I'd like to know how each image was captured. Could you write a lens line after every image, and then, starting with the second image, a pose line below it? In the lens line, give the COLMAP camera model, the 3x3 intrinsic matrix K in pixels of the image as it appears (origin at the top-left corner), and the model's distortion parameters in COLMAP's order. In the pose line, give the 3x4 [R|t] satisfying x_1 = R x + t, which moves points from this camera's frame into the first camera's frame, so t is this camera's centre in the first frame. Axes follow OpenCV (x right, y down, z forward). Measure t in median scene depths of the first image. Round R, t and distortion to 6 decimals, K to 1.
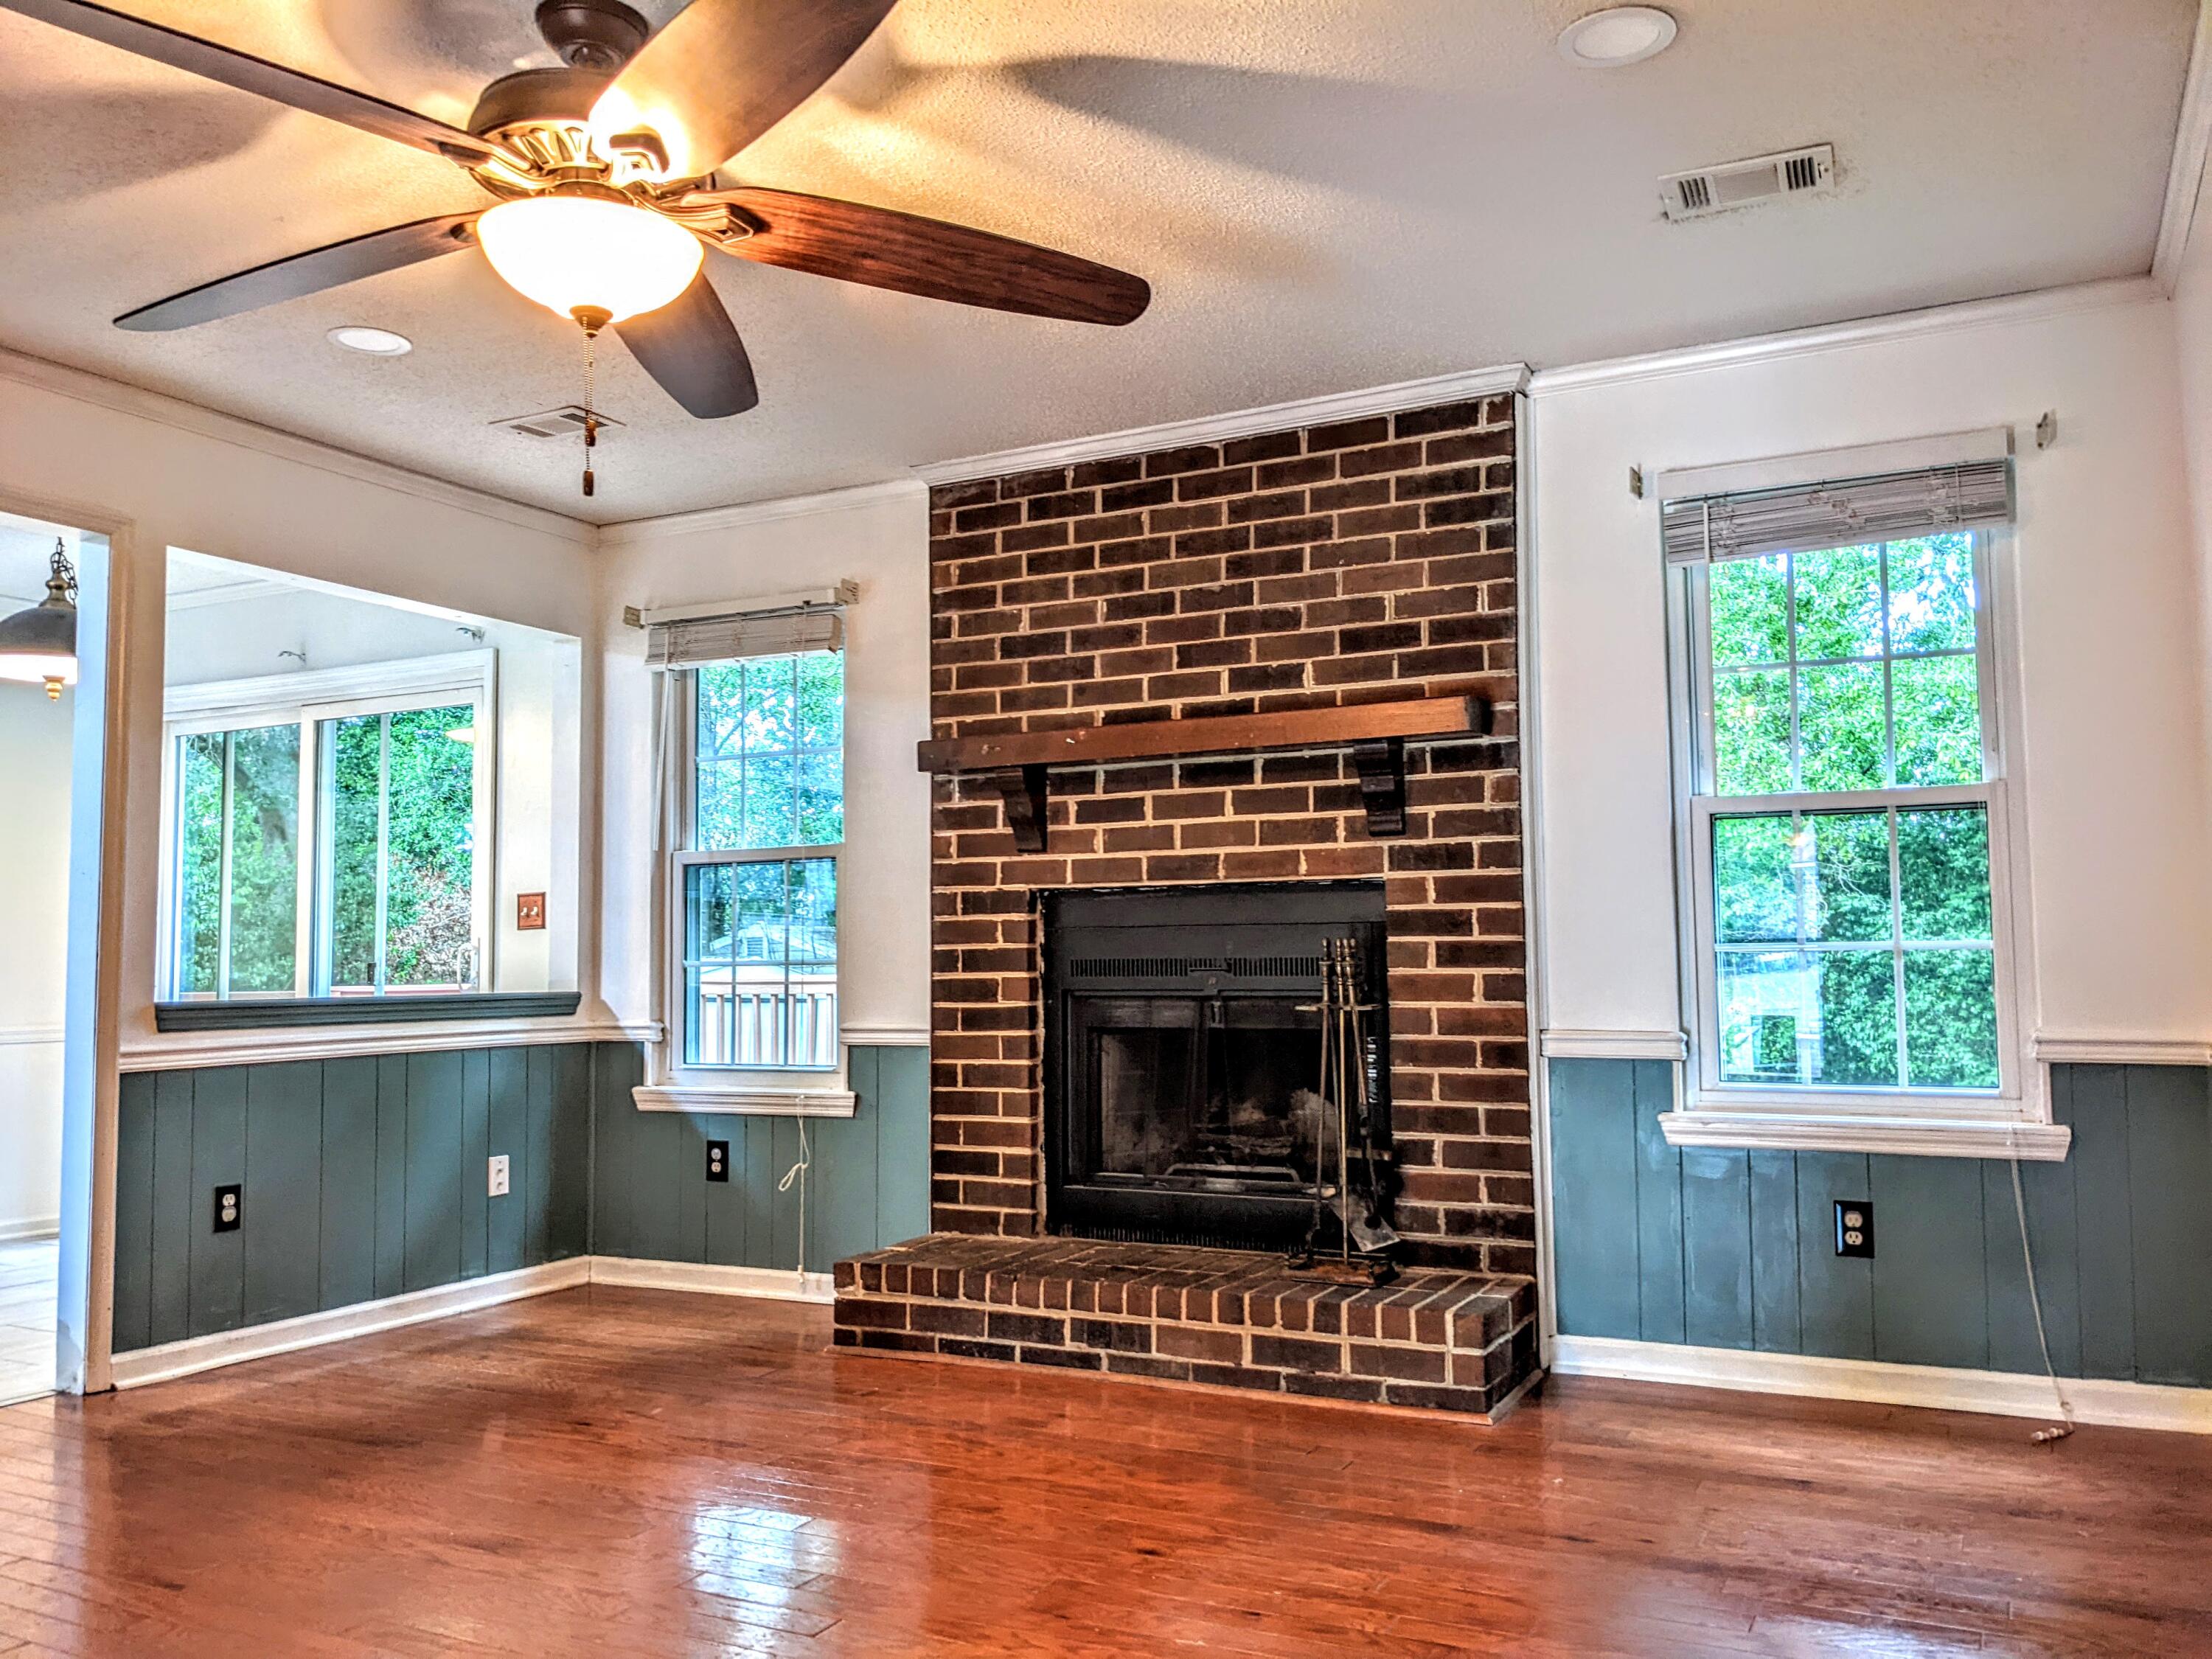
lens RADIAL K [[1751.0, 0, 1108.1], [0, 1751.0, 838.1], [0, 0, 1]] dist [0.129974, -0.228780]
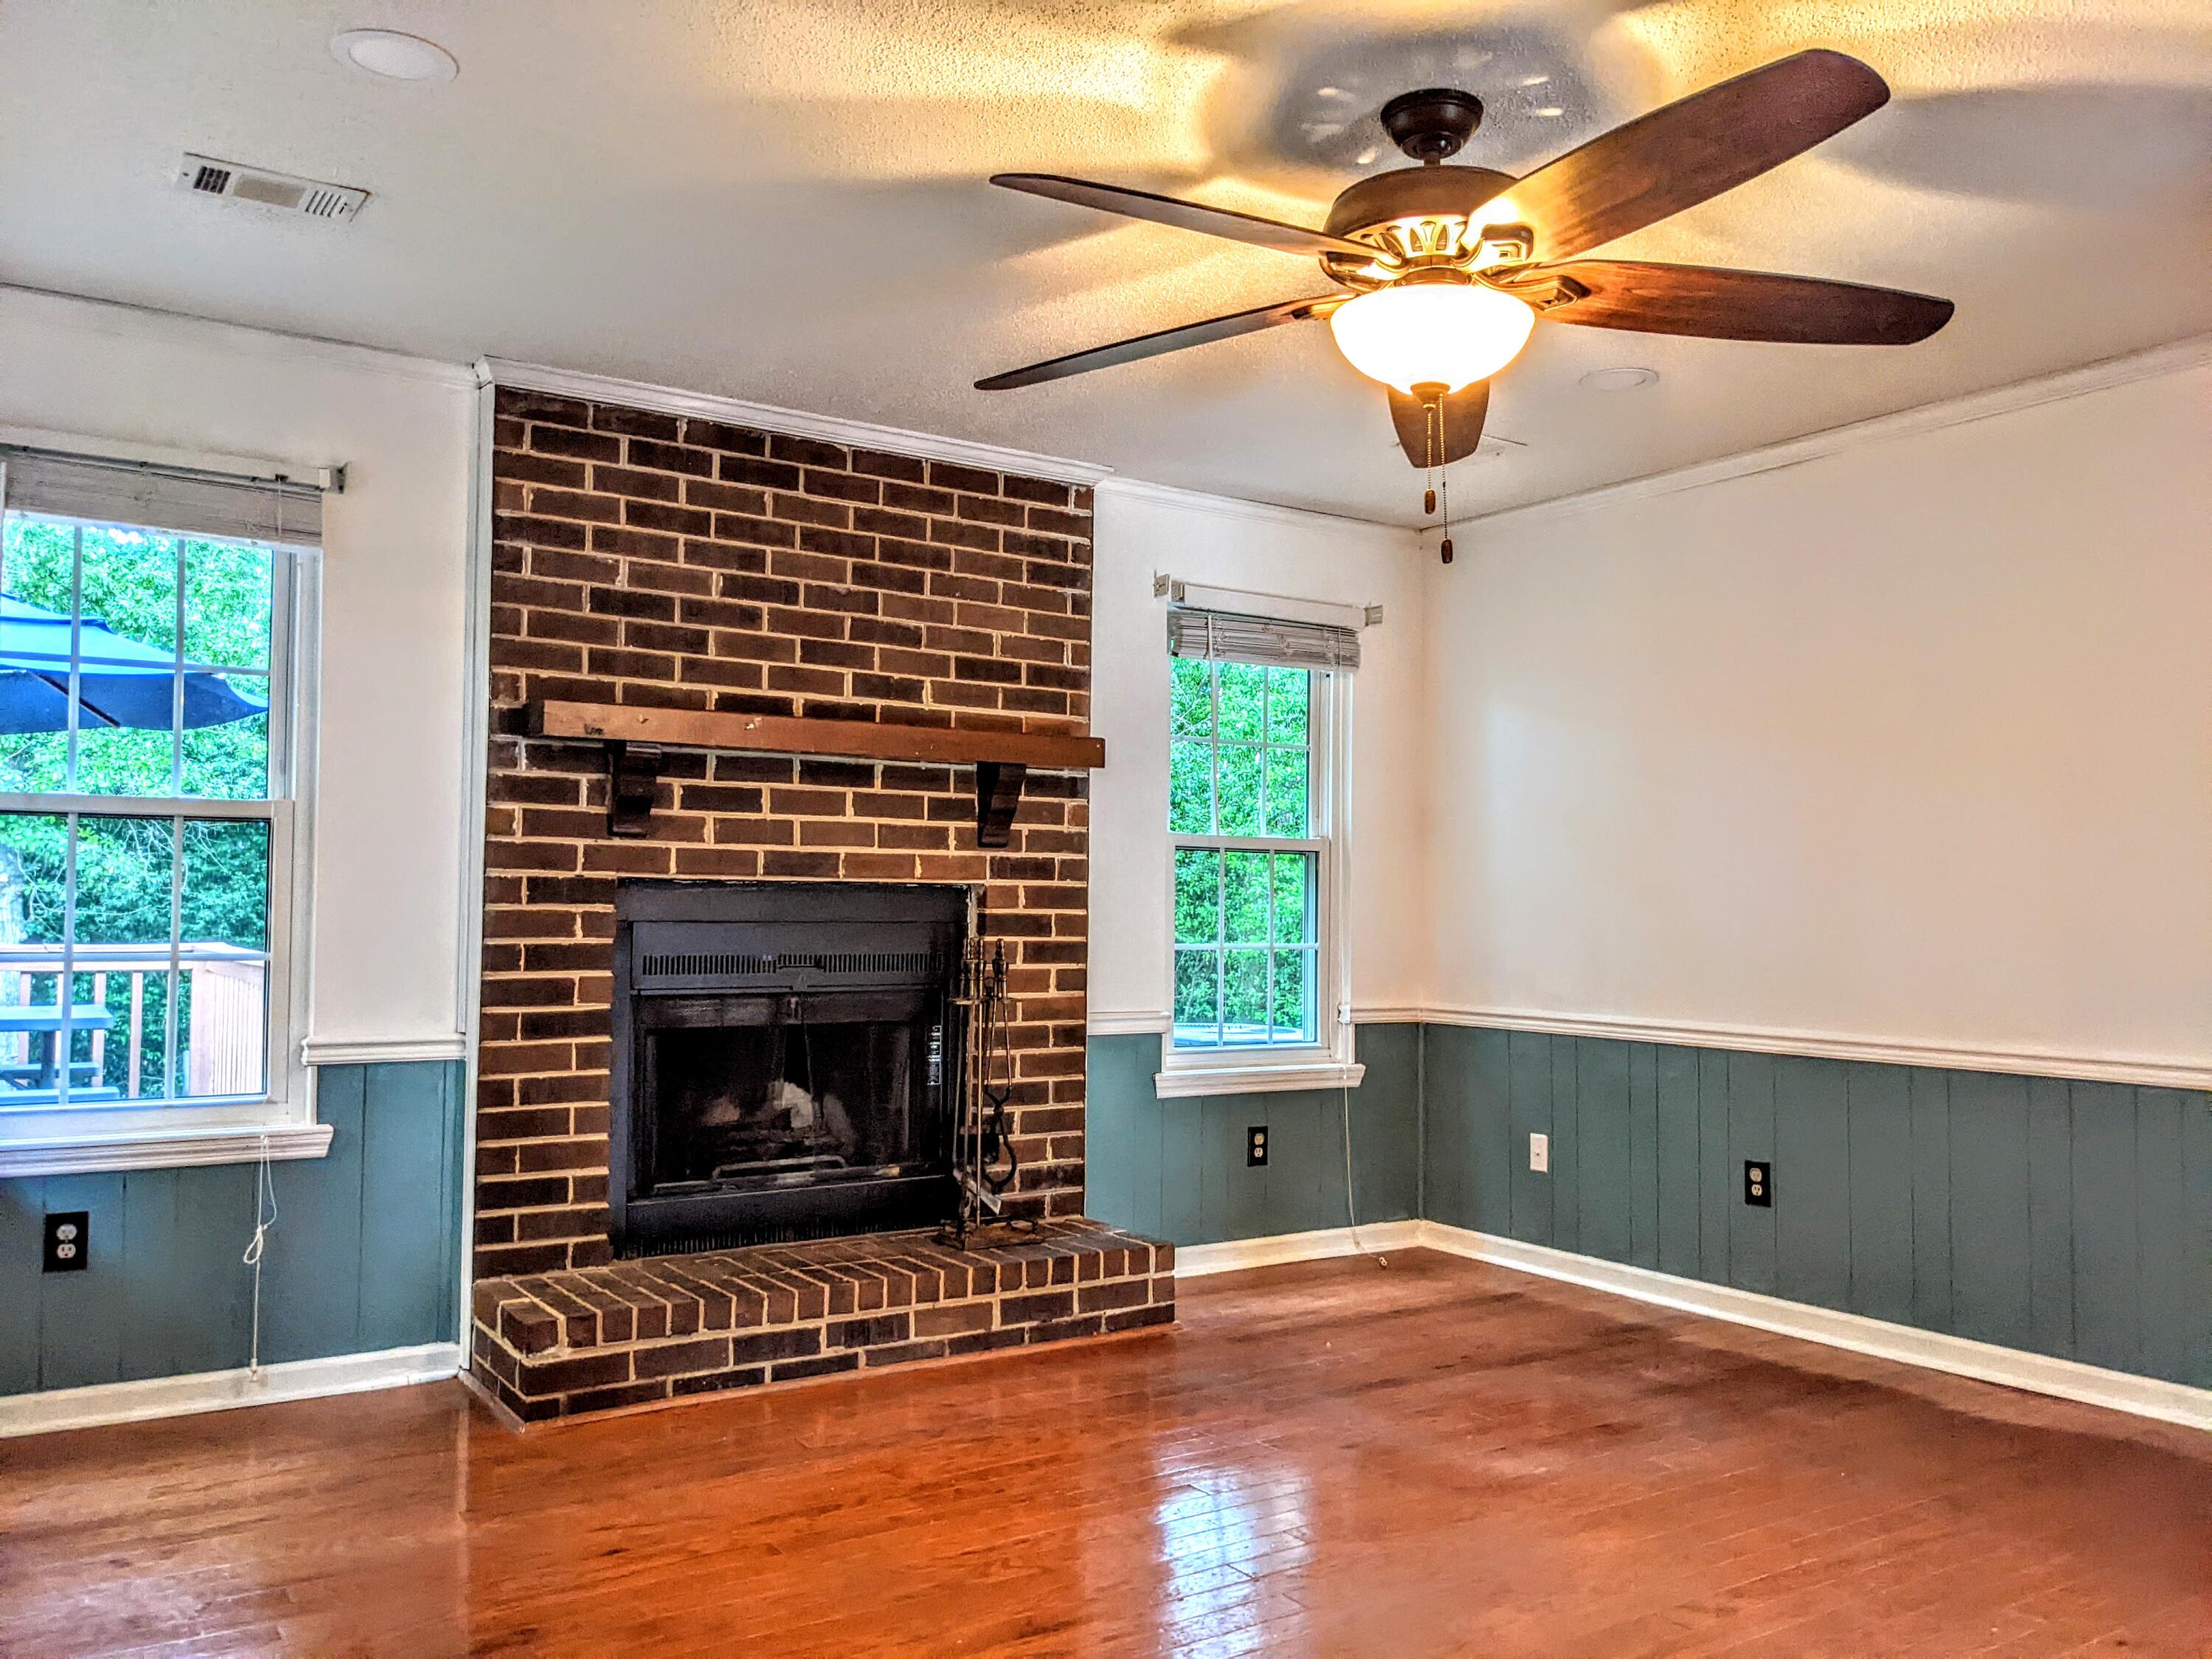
lens RADIAL K [[1775.7, 0, 1108.2], [0, 1775.7, 840.9], [0, 0, 1]] dist [0.109235, -0.191507]
pose [[0.482720, 0.048556, 0.874428, -0.783619], [-0.077910, 0.996884, -0.012346, 0.002588], [-0.872302, -0.062167, 0.484999, 0.370840]]
